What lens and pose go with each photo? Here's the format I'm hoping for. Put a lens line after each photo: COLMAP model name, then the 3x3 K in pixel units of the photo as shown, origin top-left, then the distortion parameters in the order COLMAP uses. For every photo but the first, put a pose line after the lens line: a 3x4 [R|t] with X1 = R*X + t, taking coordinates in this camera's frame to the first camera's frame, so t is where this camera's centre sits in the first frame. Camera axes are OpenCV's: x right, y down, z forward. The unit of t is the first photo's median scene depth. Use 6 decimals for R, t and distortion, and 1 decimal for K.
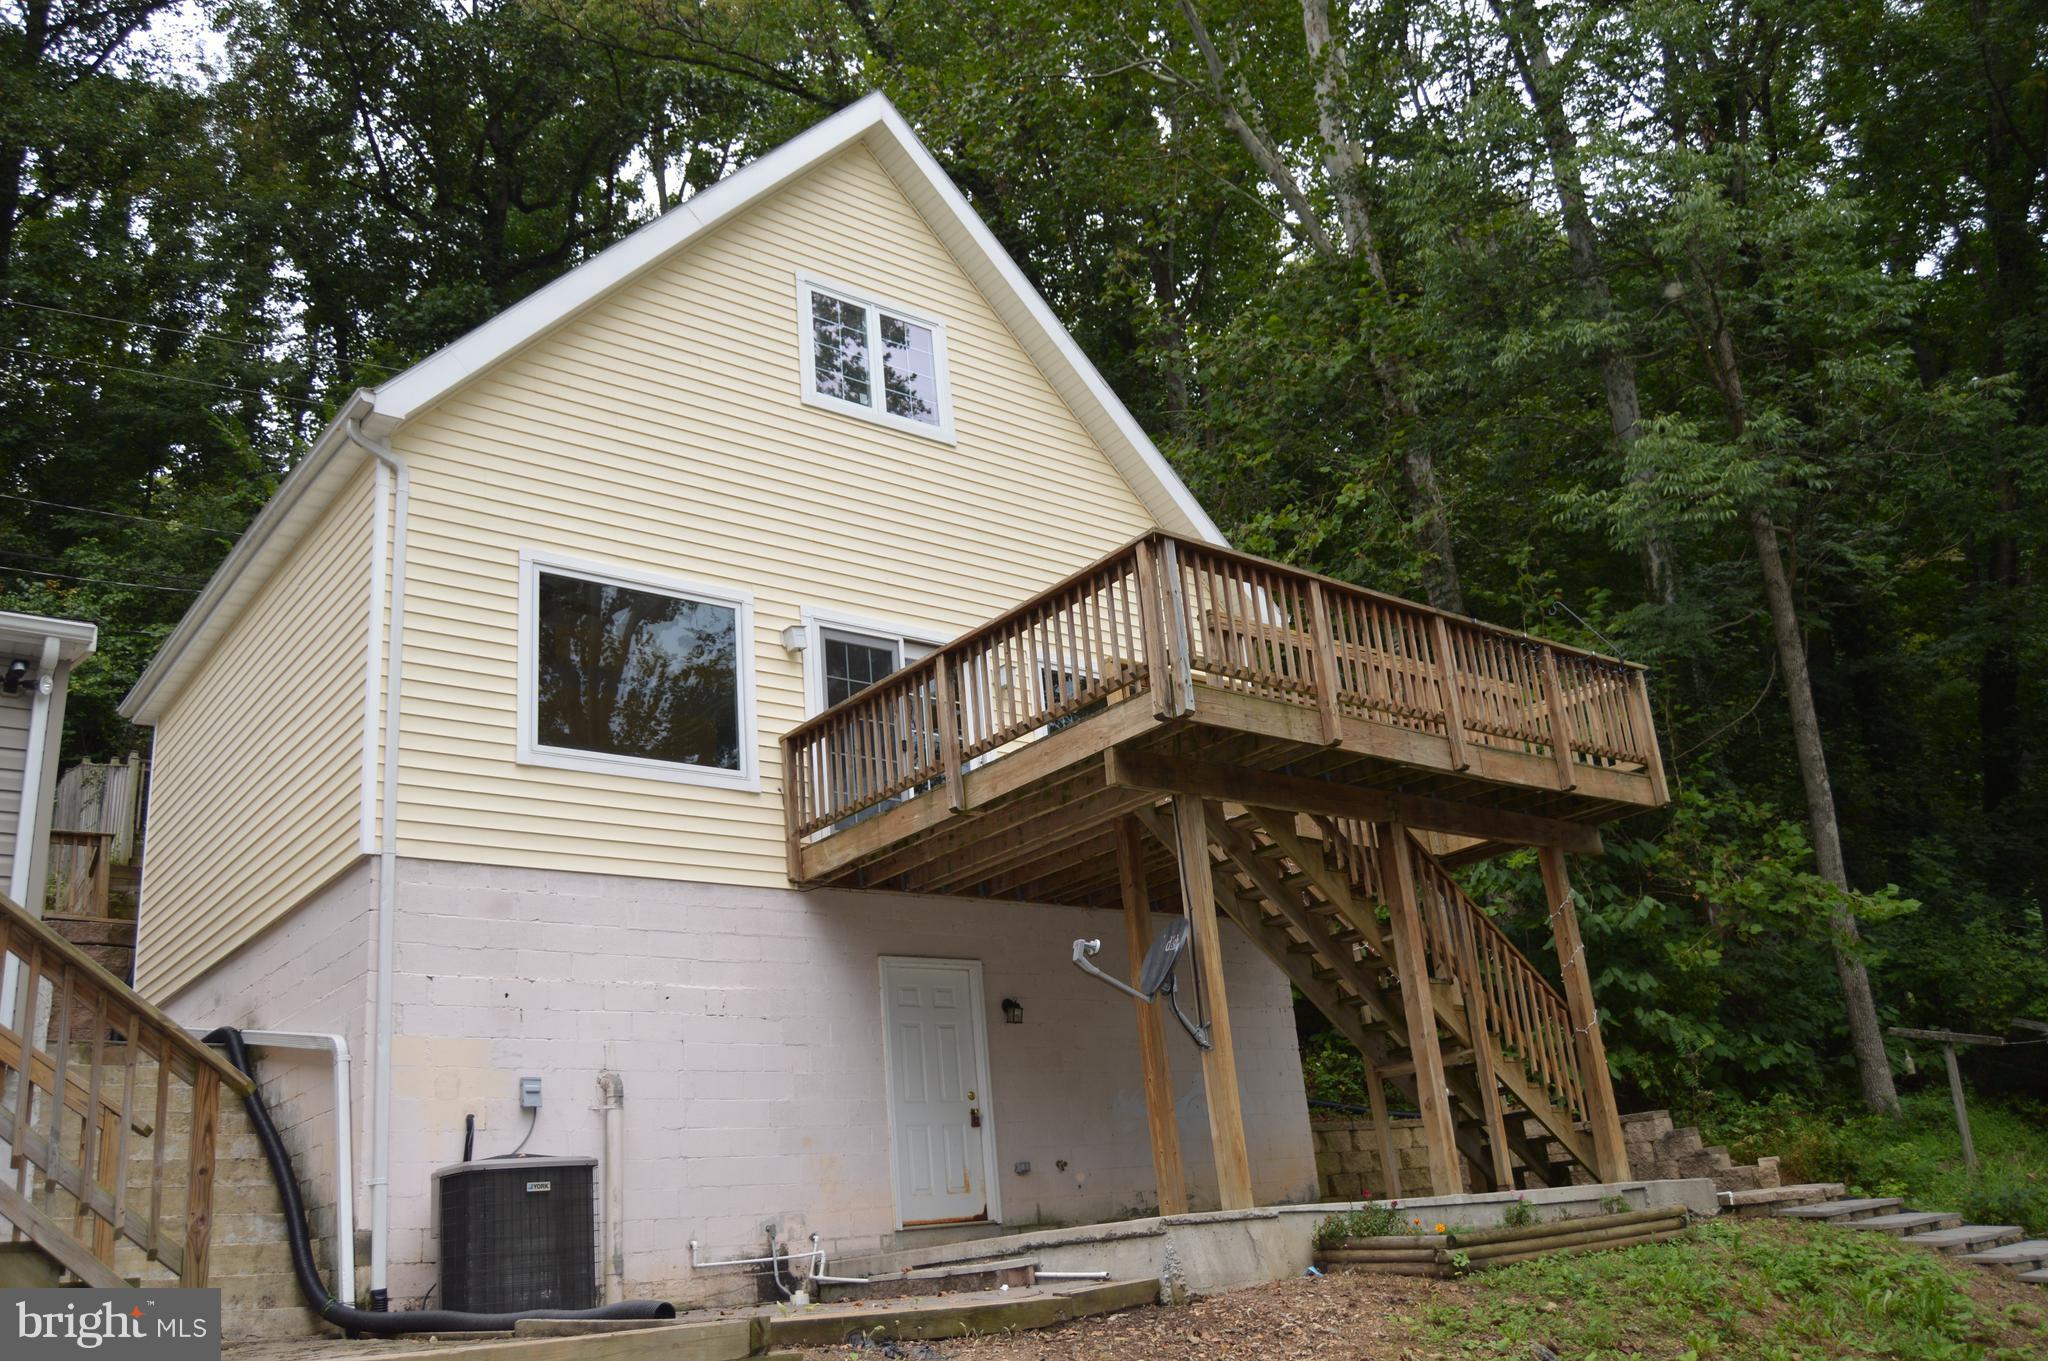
lens RADIAL K [[1620.7, 0, 979.2], [0, 1620.7, 679.3], [0, 0, 1]] dist [-0.060721, 0.004156]
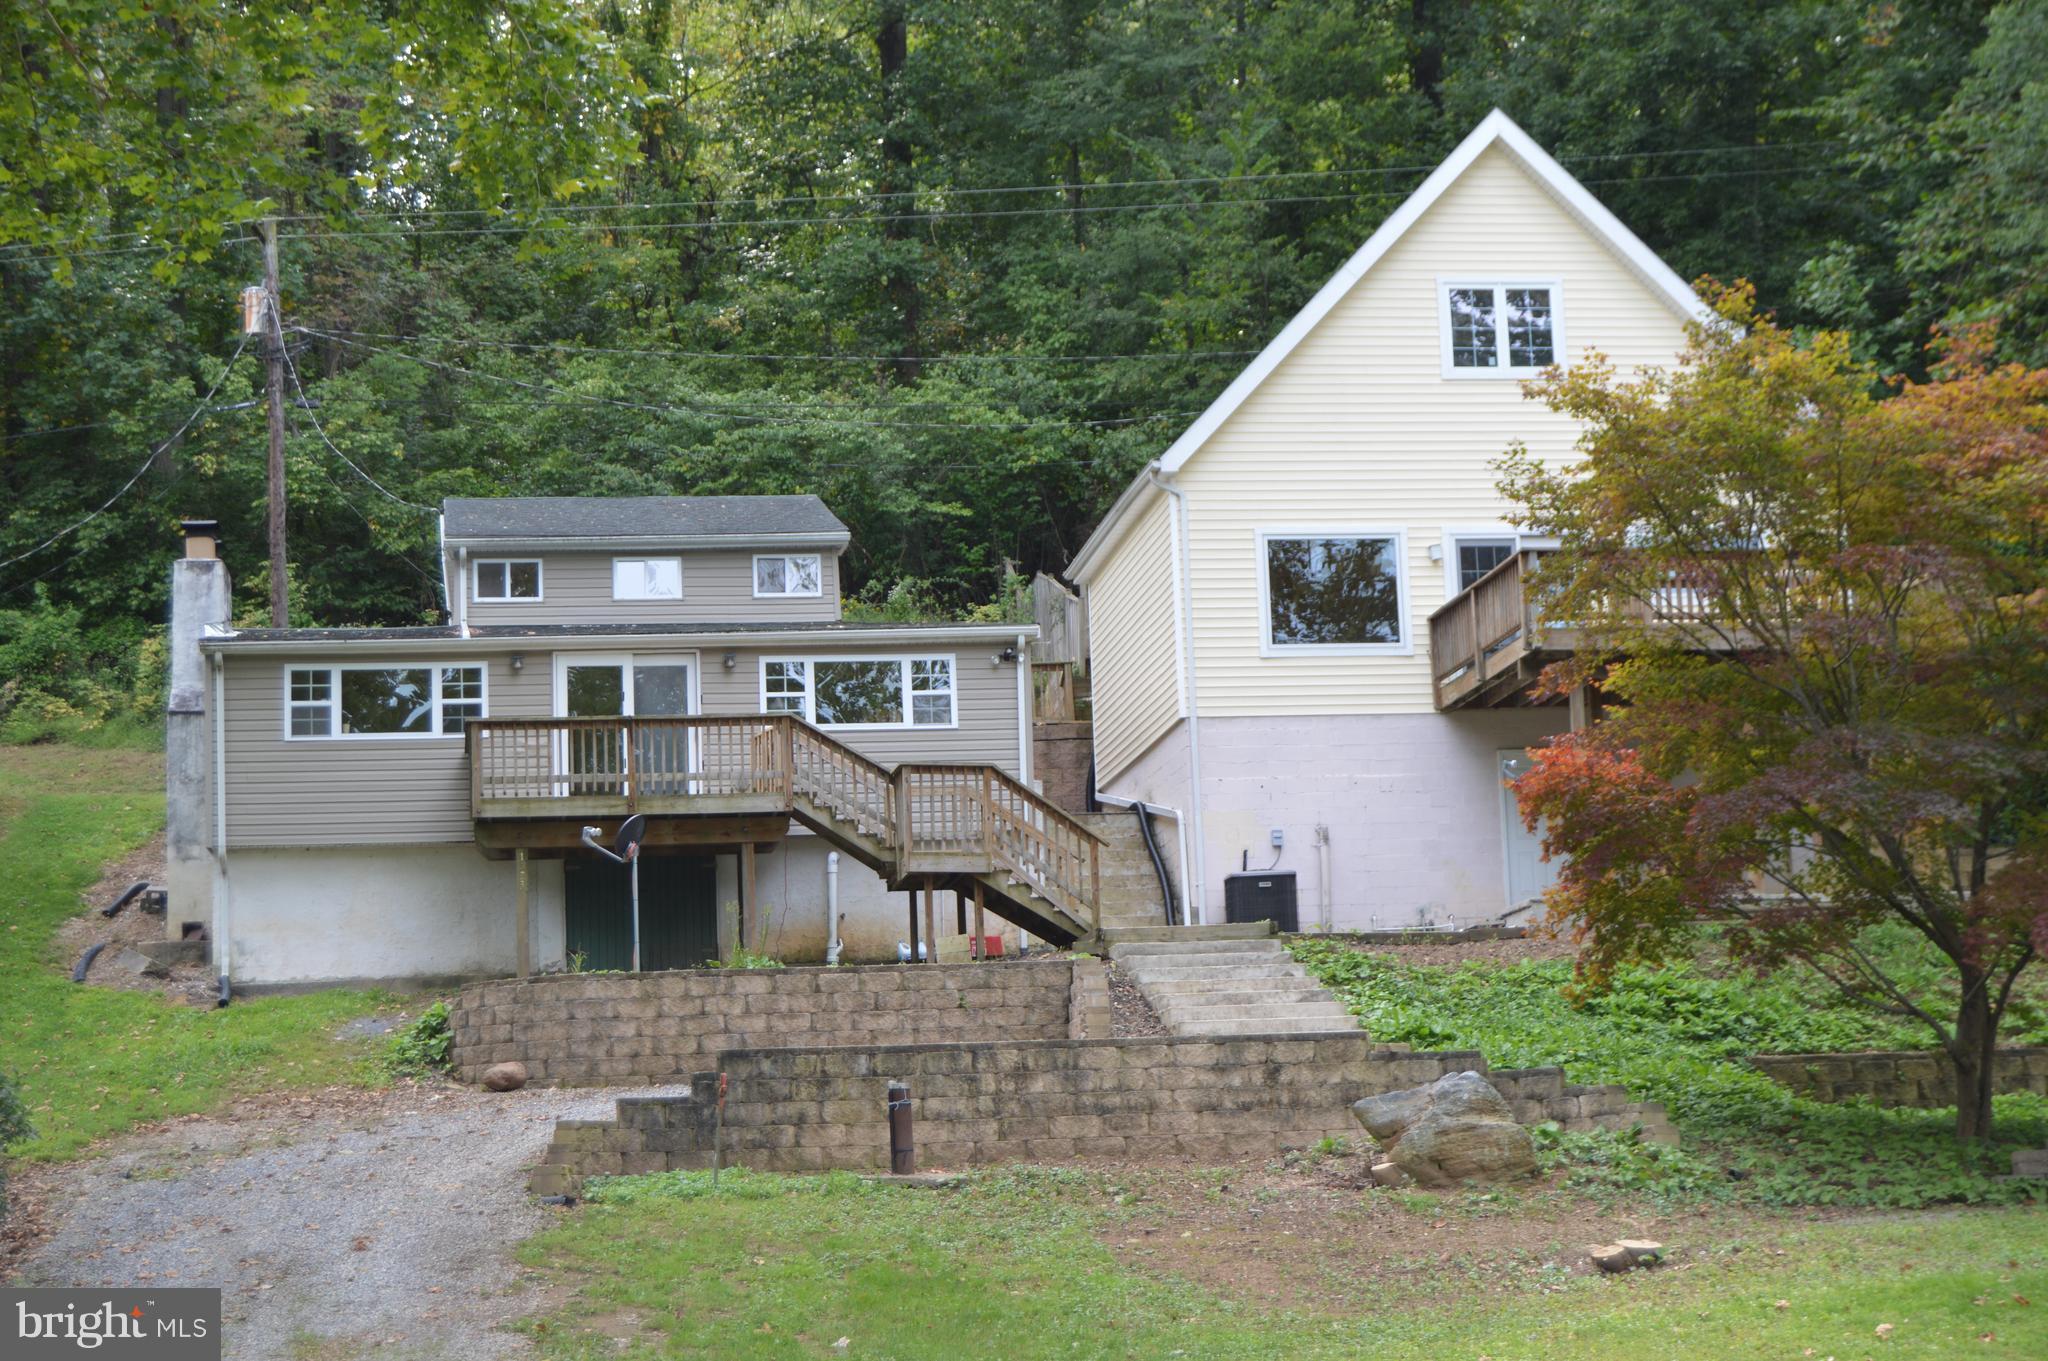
lens RADIAL K [[3841.0, 0, 1024.0], [0, 3841.0, 680.5], [0, 0, 1]] dist [-0.026586, -0.169061]
pose [[0.859240, -0.020731, -0.511152, 1.595622], [0.137145, 0.971938, 0.191120, -0.741190], [0.492846, -0.234320, 0.837972, -2.589129]]
